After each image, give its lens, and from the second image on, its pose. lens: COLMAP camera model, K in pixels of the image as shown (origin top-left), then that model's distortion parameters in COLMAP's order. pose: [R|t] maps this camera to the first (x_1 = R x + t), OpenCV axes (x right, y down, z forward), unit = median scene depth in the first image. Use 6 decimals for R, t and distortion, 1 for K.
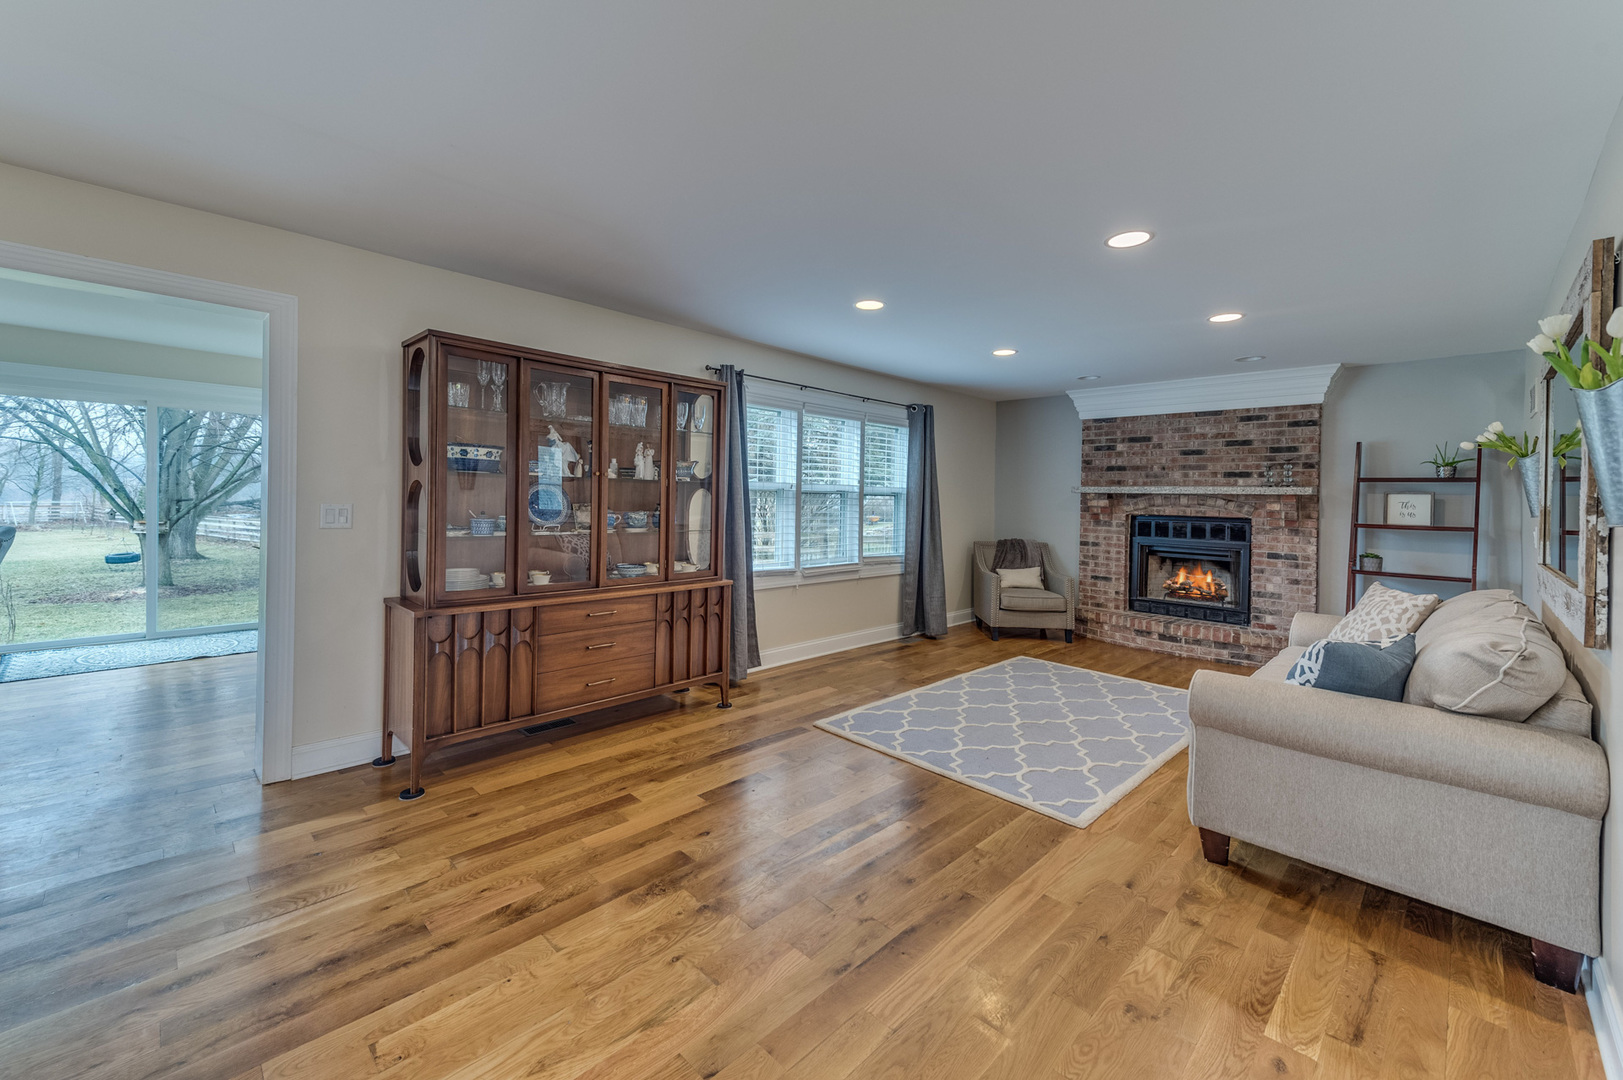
lens RADIAL K [[654.2, 0, 816.6], [0, 654.2, 491.5], [0, 0, 1]] dist [0.020740, -0.000162]
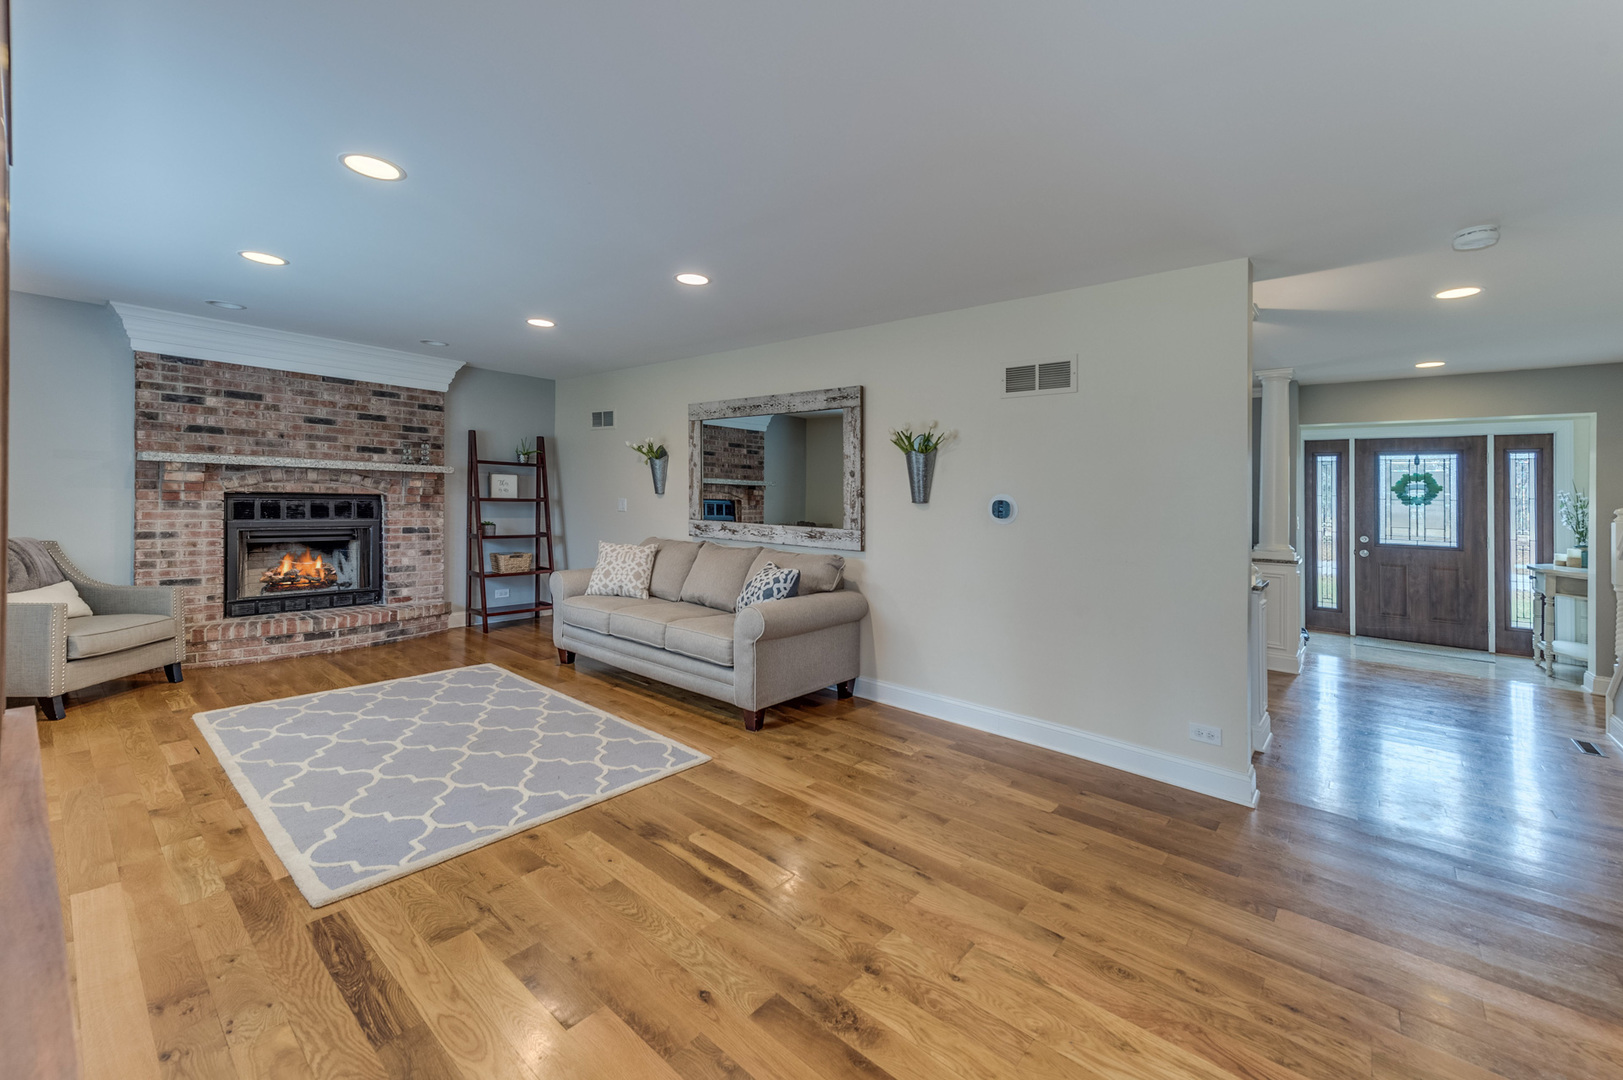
lens RADIAL K [[644.0, 0, 824.7], [0, 644.0, 467.4], [0, 0, 1]] dist [0.013563, -0.000071]
pose [[-0.085175, 0.021896, 0.996125, -0.369913], [-0.040618, 0.998851, -0.025429, -0.002517], [-0.995538, -0.042627, -0.084188, 0.415323]]
